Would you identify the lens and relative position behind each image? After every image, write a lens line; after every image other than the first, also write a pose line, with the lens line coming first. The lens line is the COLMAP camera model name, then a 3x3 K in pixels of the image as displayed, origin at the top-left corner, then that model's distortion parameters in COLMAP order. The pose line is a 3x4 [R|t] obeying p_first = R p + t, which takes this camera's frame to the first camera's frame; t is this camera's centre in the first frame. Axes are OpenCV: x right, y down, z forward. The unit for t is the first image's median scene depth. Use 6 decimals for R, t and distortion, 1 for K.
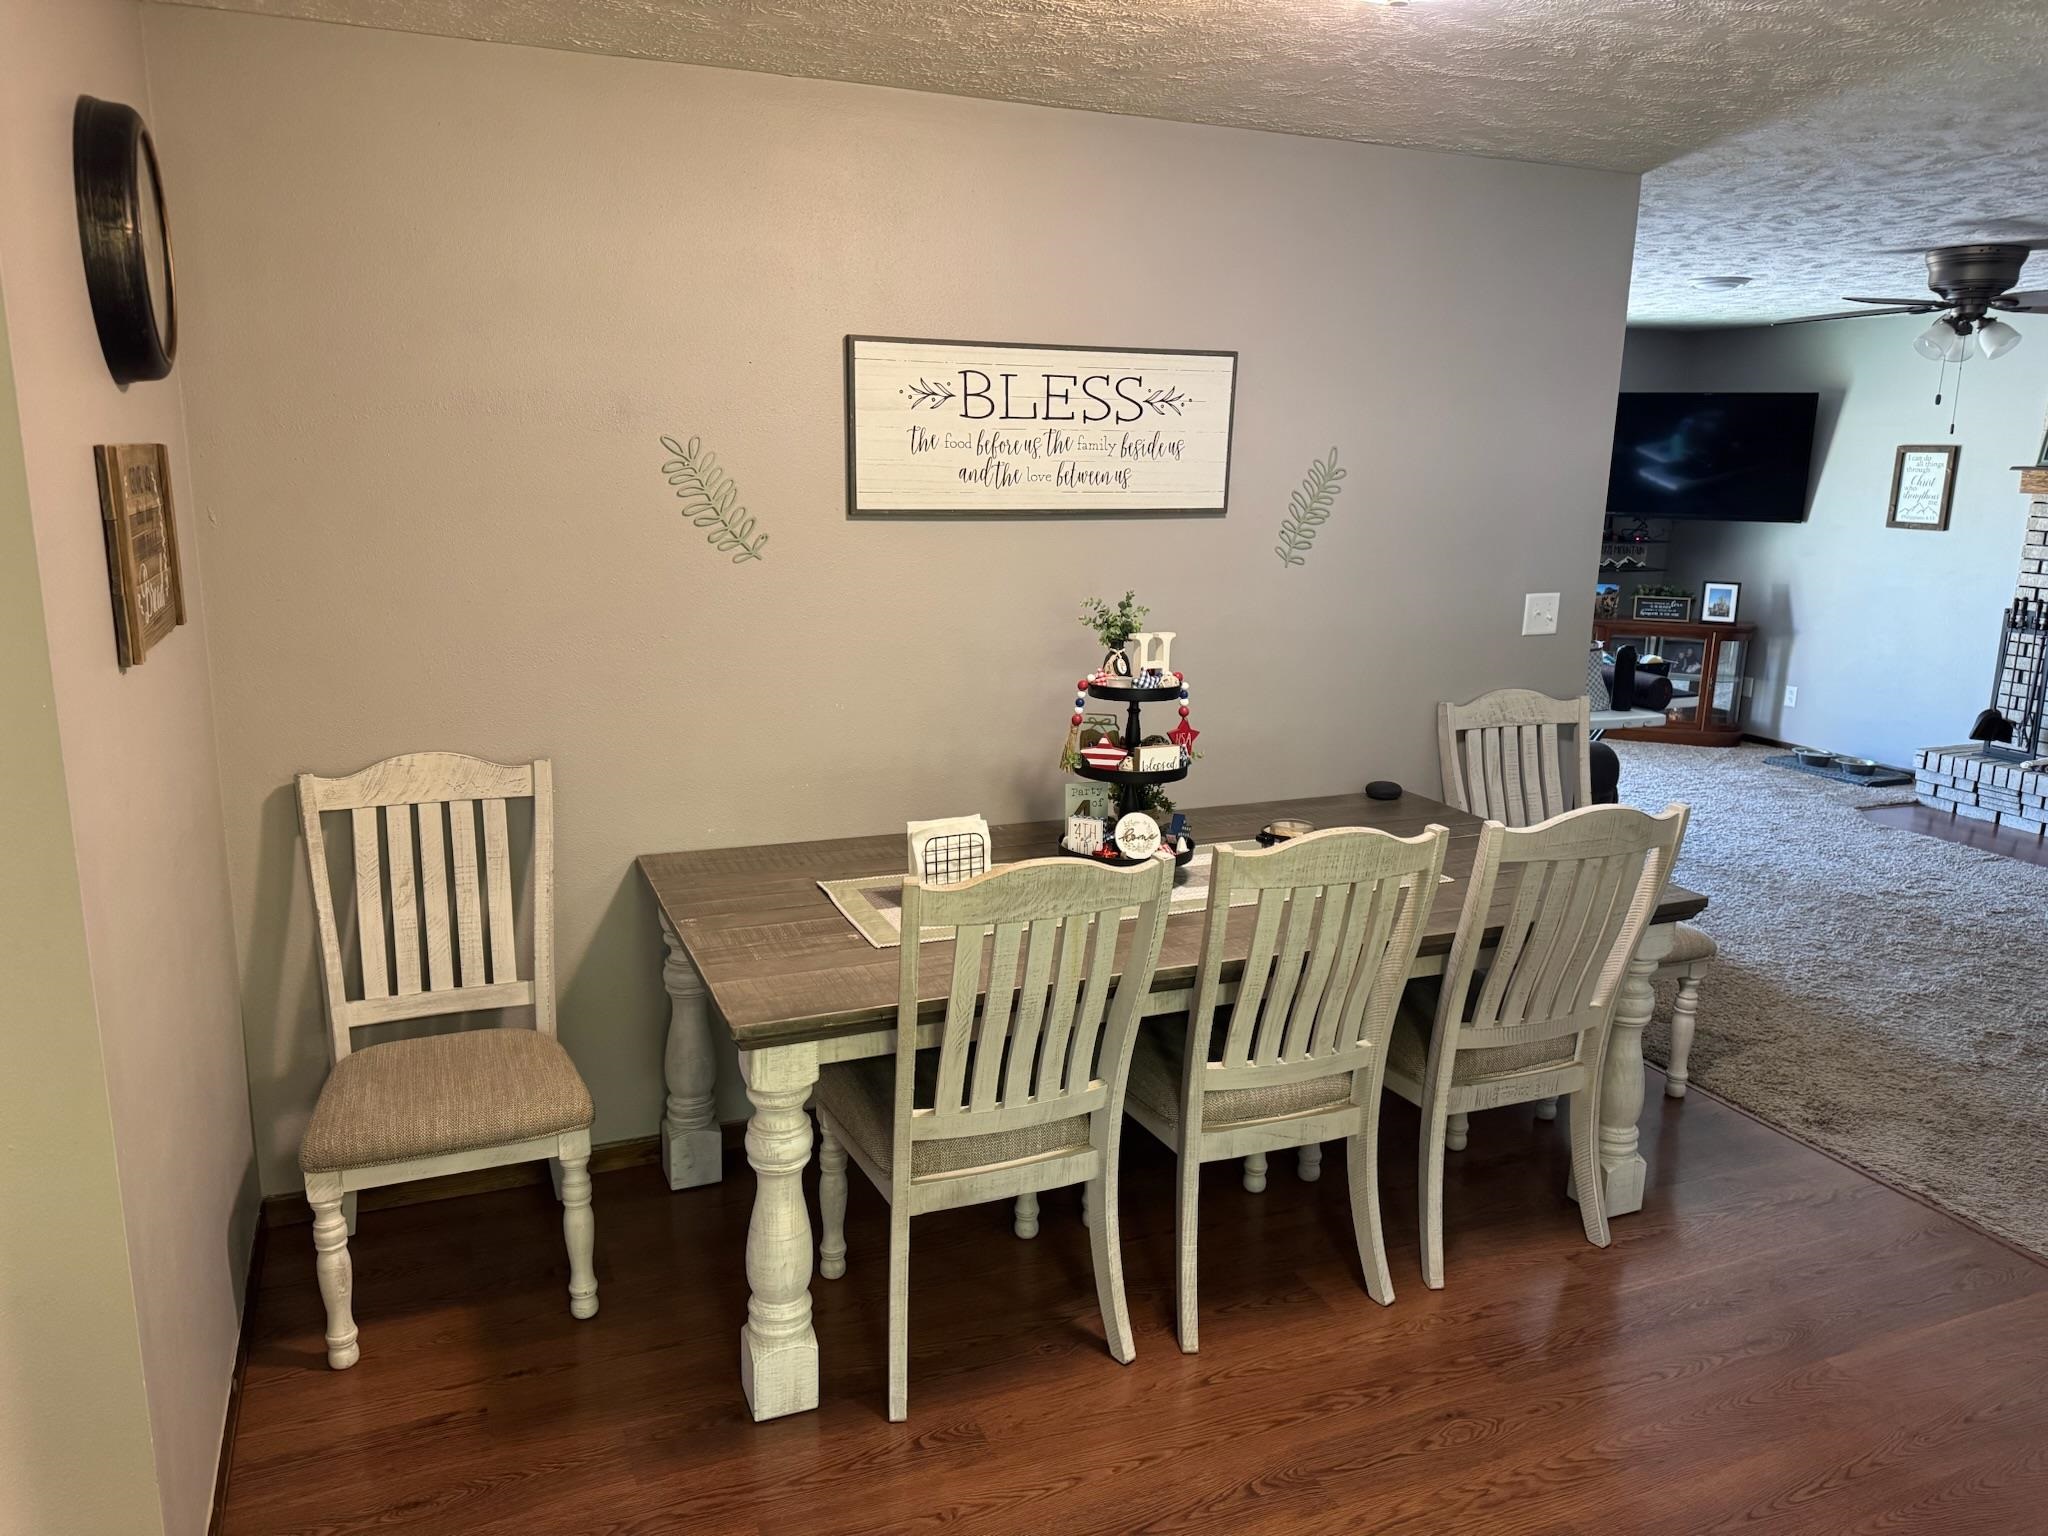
lens RADIAL K [[1453.5, 0, 1022.2], [0, 1453.5, 765.3], [0, 0, 1]] dist [0.078513, -0.088398]
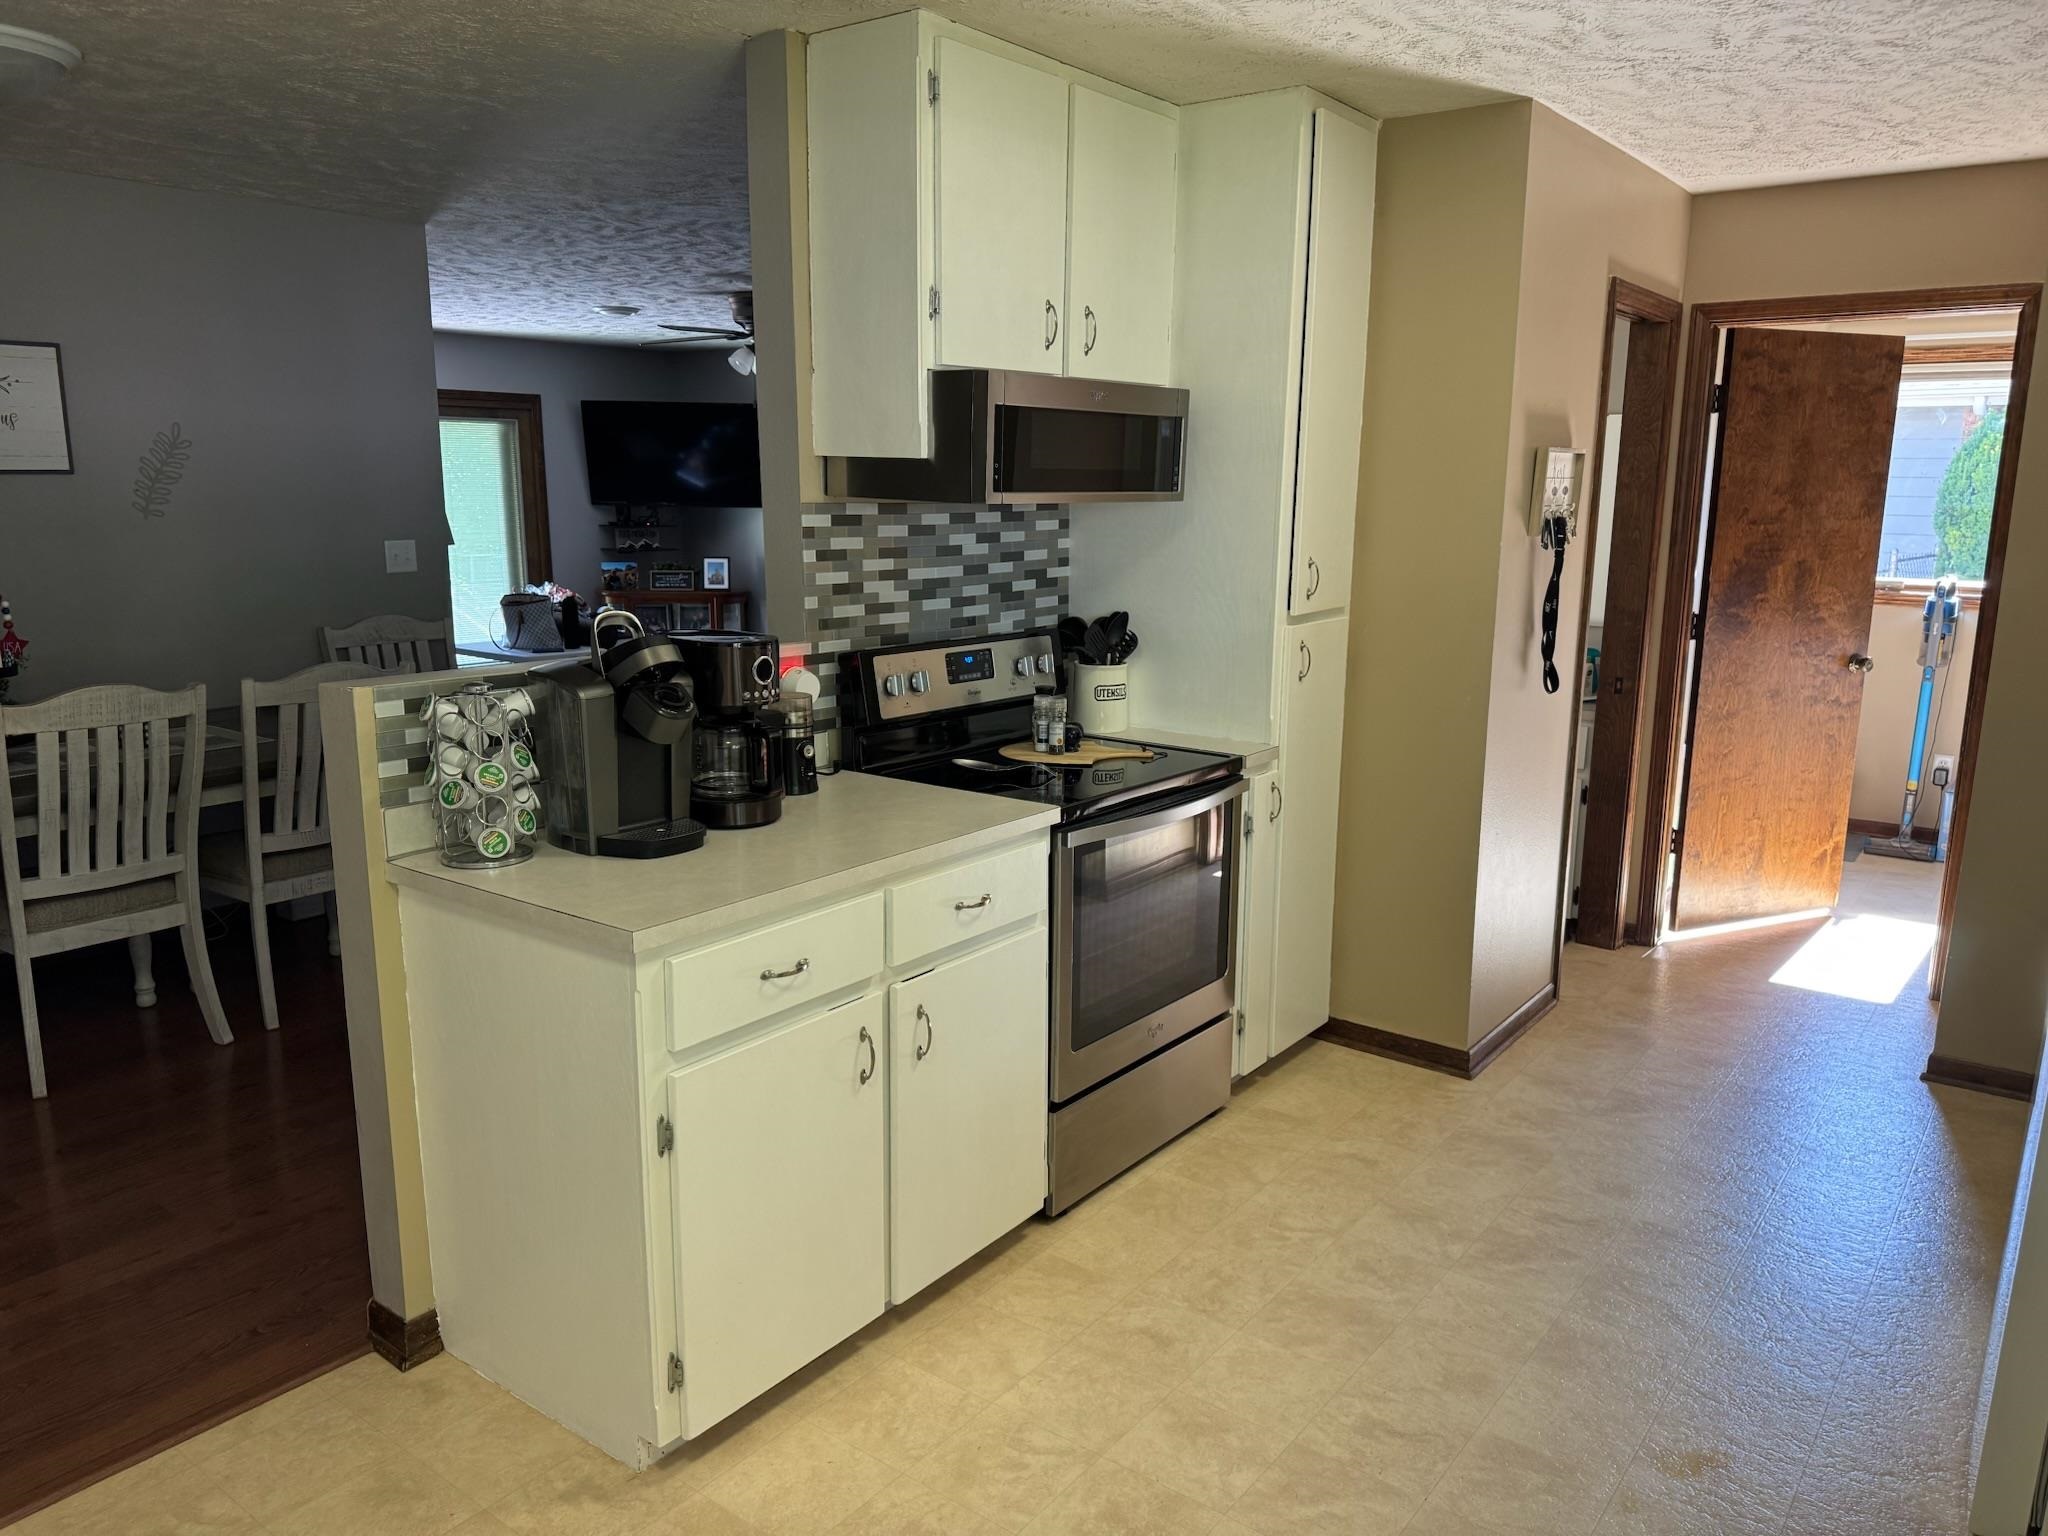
lens RADIAL K [[1453.5, 0, 1014.8], [0, 1453.5, 775.1], [0, 0, 1]] dist [0.078513, -0.088398]
pose [[0.871979, -0.112629, 0.476411, 0.145505], [0.116092, 0.992989, 0.022269, 0.096775], [-0.475579, 0.035890, 0.878941, -0.309093]]
